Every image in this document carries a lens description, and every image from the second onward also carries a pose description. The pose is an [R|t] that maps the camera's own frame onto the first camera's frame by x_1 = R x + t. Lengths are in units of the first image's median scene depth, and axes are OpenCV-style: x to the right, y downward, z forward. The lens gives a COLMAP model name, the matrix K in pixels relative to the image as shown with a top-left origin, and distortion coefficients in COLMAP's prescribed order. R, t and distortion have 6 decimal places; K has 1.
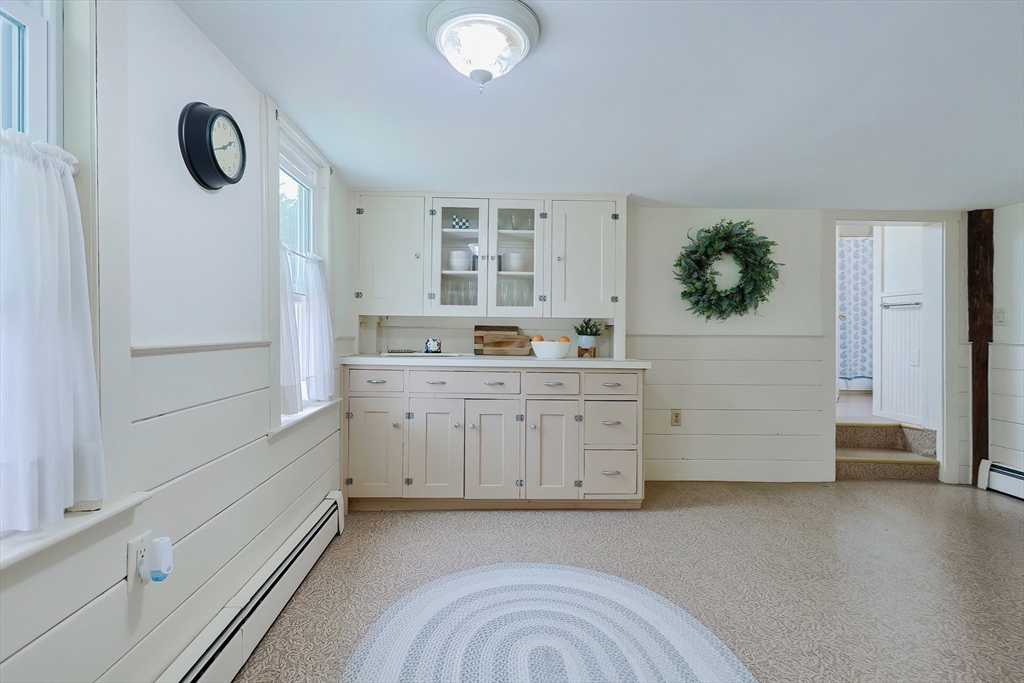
lens RADIAL K [[472.4, 0, 494.3], [0, 472.4, 322.1], [0, 0, 1]] dist [0.000149, -0.000123]
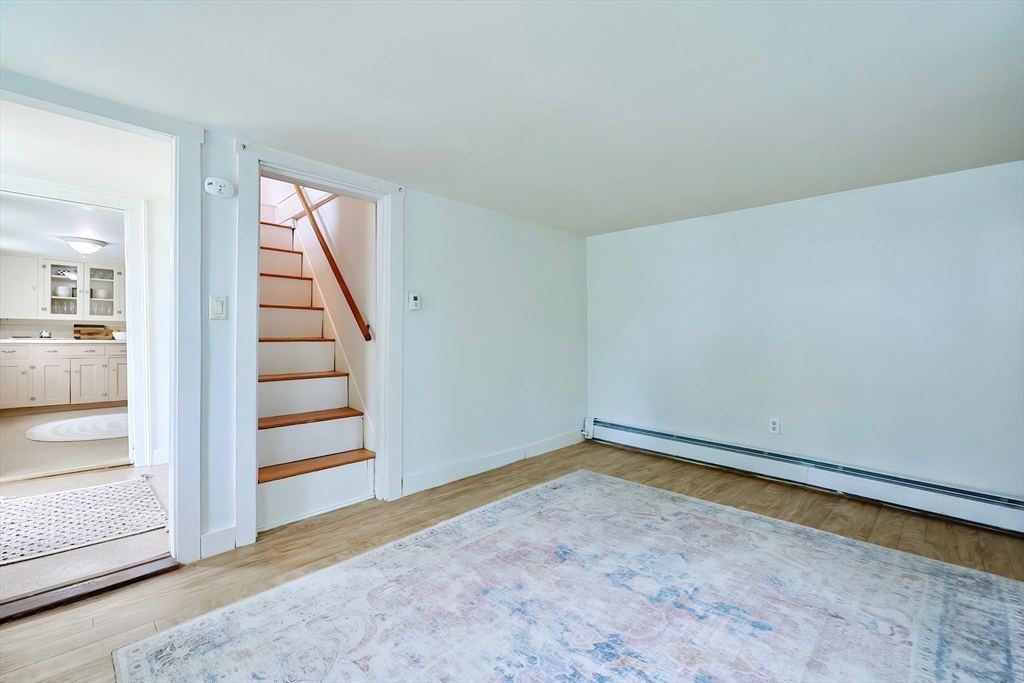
lens RADIAL K [[437.1, 0, 506.8], [0, 437.1, 336.4], [0, 0, 1]] dist [-0.000517, -0.000493]
pose [[0.711342, -0.007998, 0.702800, -0.040522], [-0.005579, 0.999840, 0.017025, 0.016779], [-0.702823, -0.016031, 0.711184, -1.647262]]
